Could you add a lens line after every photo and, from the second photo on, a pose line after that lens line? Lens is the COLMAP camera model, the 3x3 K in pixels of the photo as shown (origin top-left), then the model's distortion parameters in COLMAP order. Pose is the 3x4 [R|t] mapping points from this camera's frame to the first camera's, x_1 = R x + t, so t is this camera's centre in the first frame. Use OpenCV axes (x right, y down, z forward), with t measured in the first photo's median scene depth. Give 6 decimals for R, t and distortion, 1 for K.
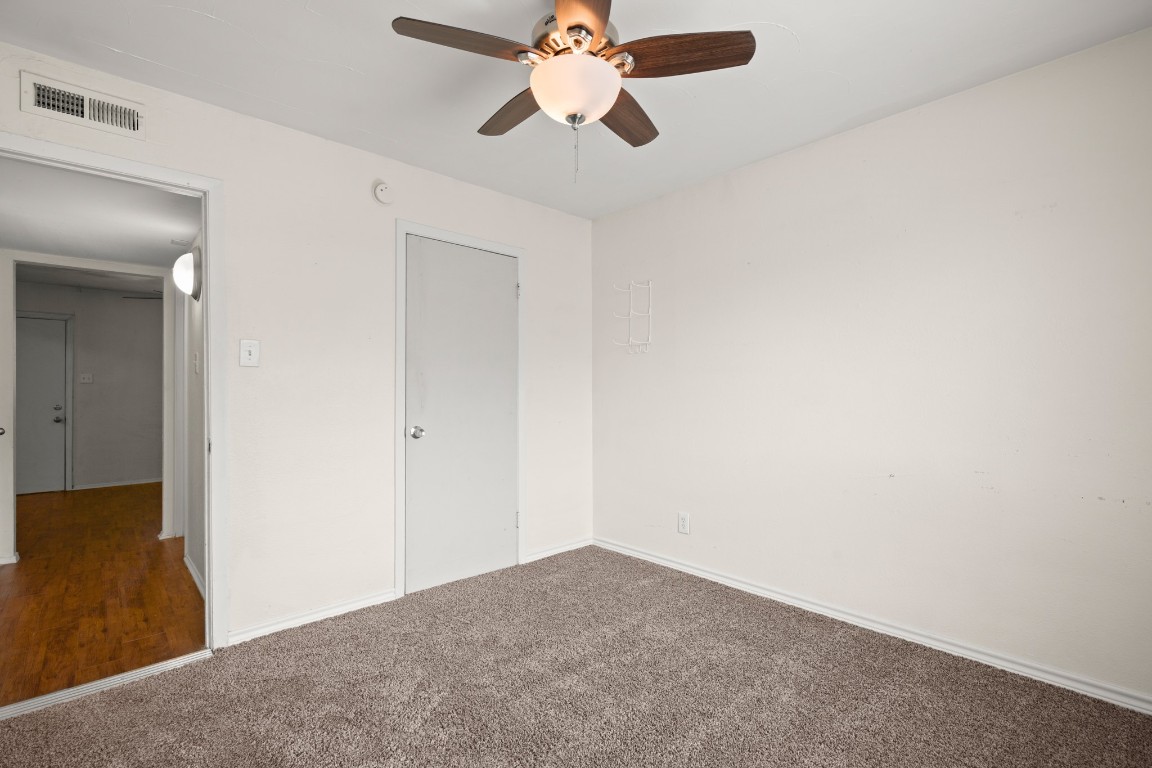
lens RADIAL K [[535.5, 0, 576.1], [0, 535.5, 372.8], [0, 0, 1]] dist [0.000064, -0.000083]
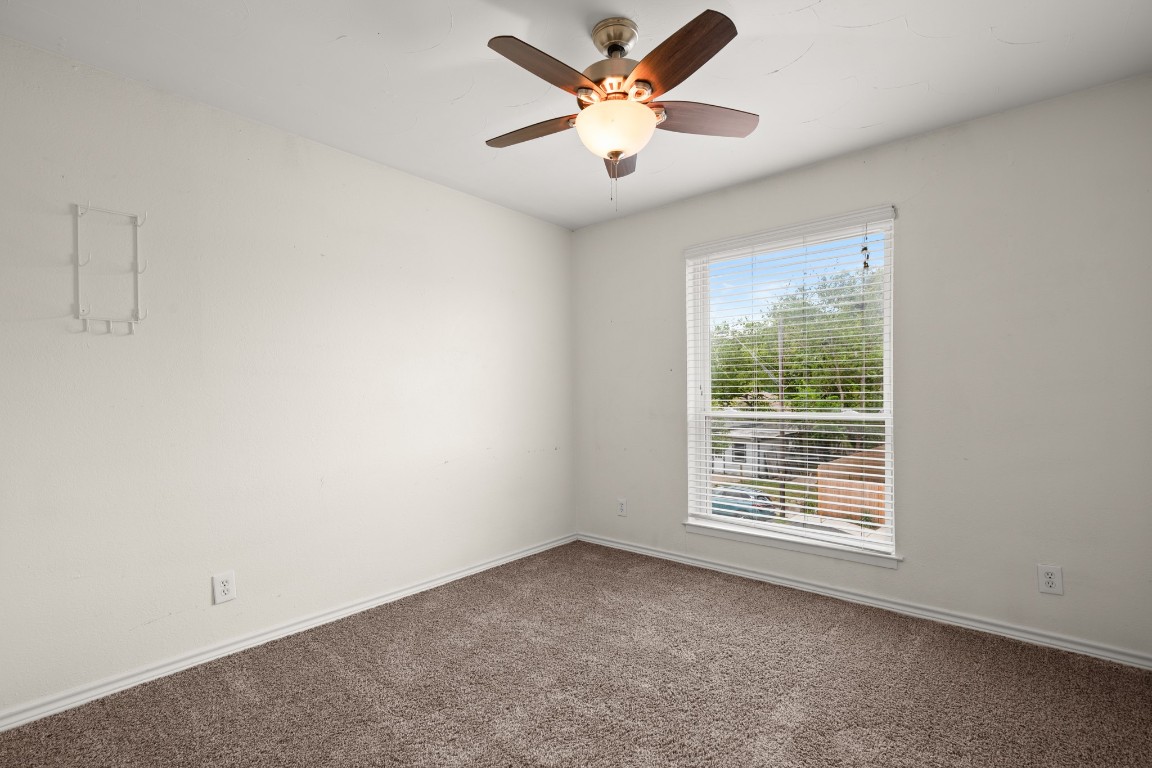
lens RADIAL K [[535.5, 0, 576.1], [0, 535.5, 372.8], [0, 0, 1]] dist [0.000064, -0.000083]
pose [[-0.083238, 0.036332, 0.995867, -0.734747], [0.001945, 0.999339, -0.036297, 0.029771], [-0.996528, -0.001084, -0.083254, 0.783632]]
